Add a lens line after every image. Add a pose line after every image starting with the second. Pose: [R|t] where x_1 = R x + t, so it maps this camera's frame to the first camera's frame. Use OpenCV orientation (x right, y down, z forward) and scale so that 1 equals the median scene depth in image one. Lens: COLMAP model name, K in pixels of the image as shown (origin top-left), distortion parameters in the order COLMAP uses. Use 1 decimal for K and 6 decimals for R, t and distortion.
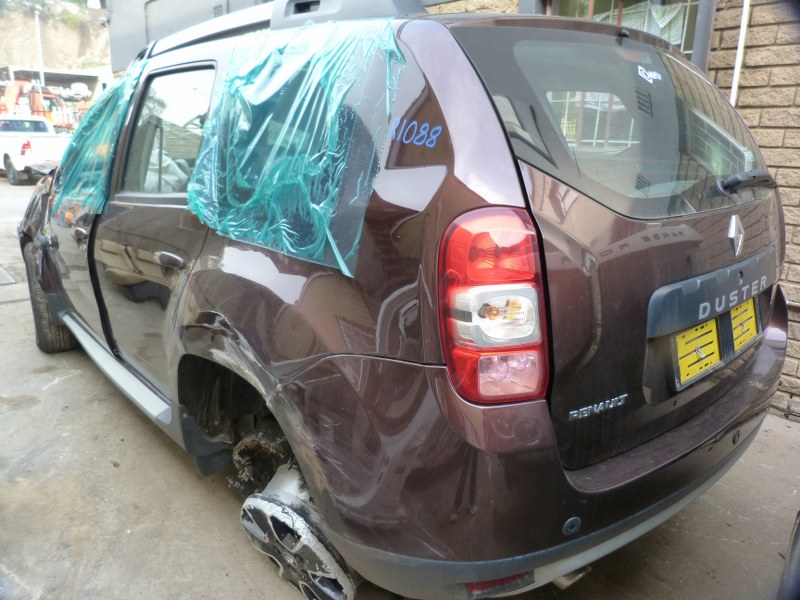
lens RADIAL K [[594.4, 0, 399.9], [0, 594.4, 299.3], [0, 0, 1]] dist [-0.020686, 0.008511]
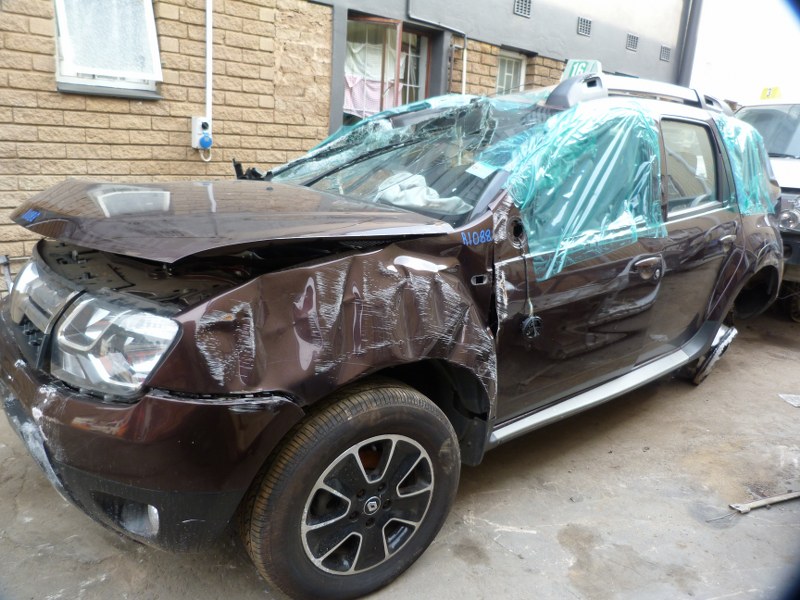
lens RADIAL K [[594.4, 0, 400.5], [0, 594.4, 298.6], [0, 0, 1]] dist [-0.020686, 0.008511]
pose [[0.001594, -0.272275, 0.962218, -1.316527], [0.215329, 0.939741, 0.265558, -0.349241], [-0.976540, 0.206770, 0.060127, 1.171127]]
